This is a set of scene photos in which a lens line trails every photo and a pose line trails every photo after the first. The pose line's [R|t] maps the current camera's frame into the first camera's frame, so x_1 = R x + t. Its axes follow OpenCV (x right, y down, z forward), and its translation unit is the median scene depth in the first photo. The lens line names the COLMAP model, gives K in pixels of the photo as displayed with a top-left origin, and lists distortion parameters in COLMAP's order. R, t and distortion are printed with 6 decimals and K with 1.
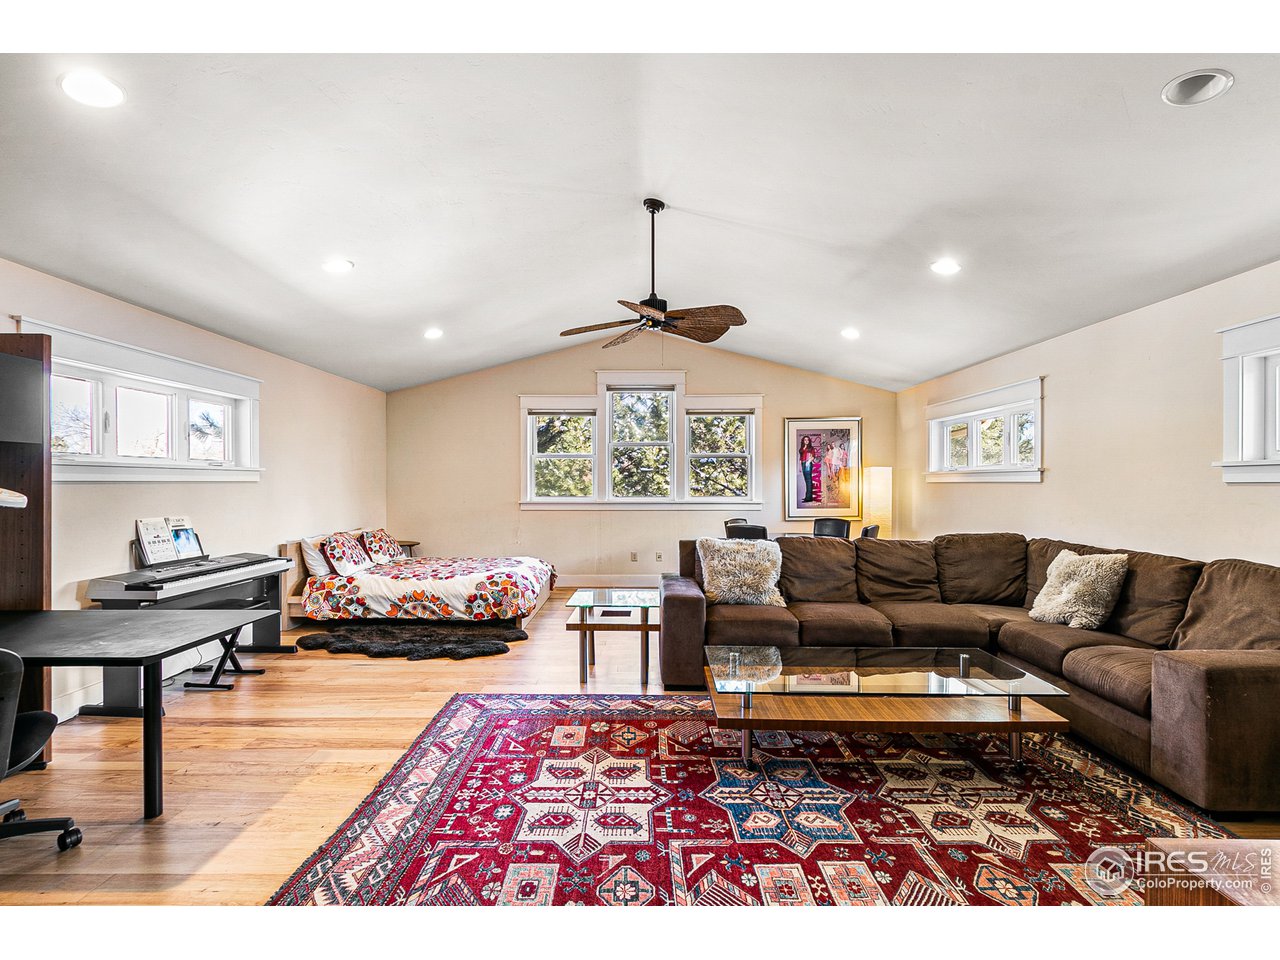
lens RADIAL K [[625.9, 0, 638.9], [0, 625.9, 472.2], [0, 0, 1]] dist [-0.004824, -0.001443]
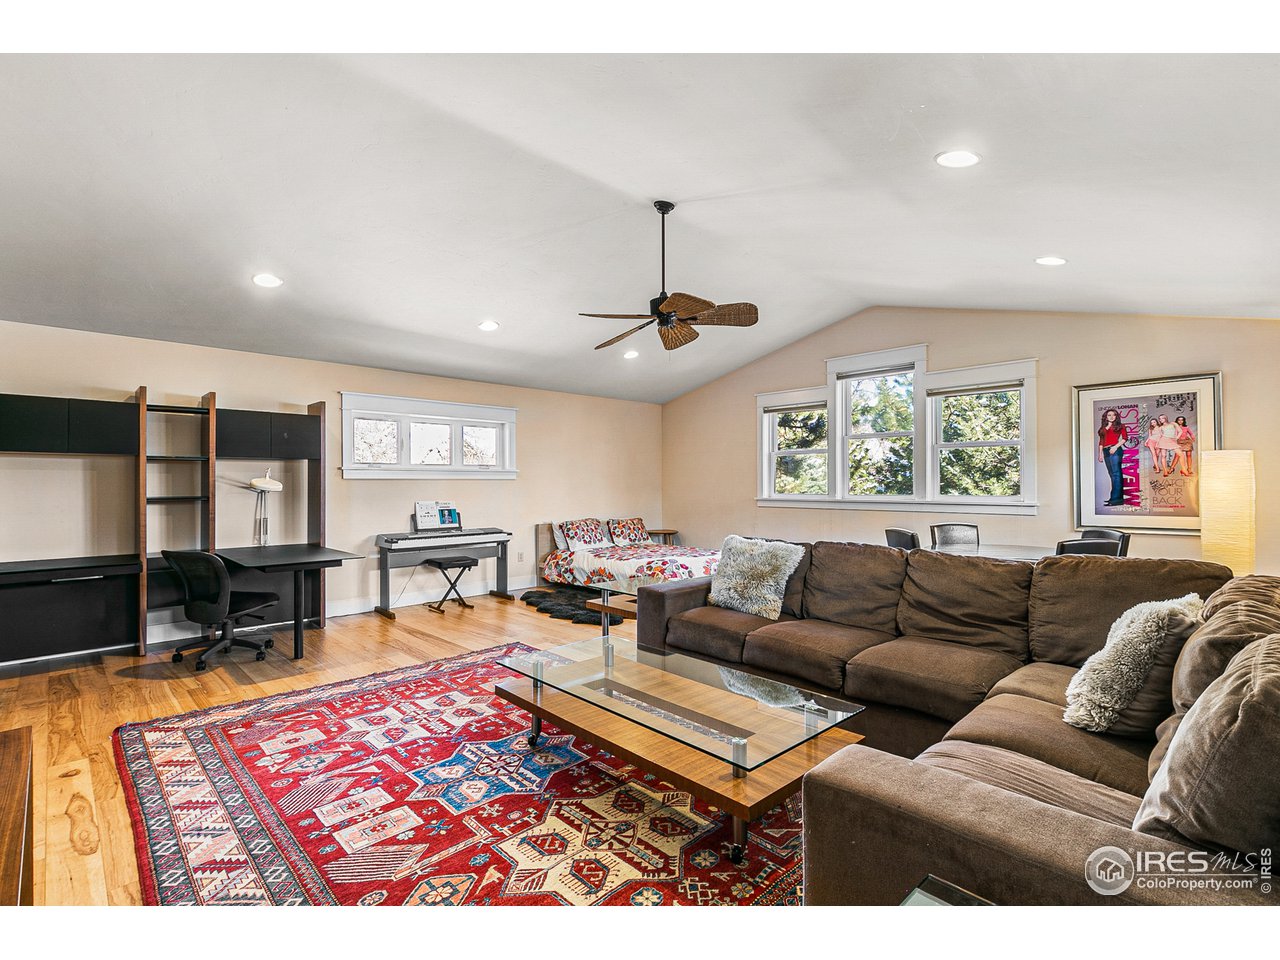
lens RADIAL K [[605.8, 0, 609.3], [0, 605.8, 466.5], [0, 0, 1]] dist [-0.002226, -0.000553]
pose [[0.682788, -0.021050, -0.730313, 0.984082], [0.014157, 0.999778, -0.015582, 0.019365], [0.730479, 0.000300, 0.682935, 0.374148]]
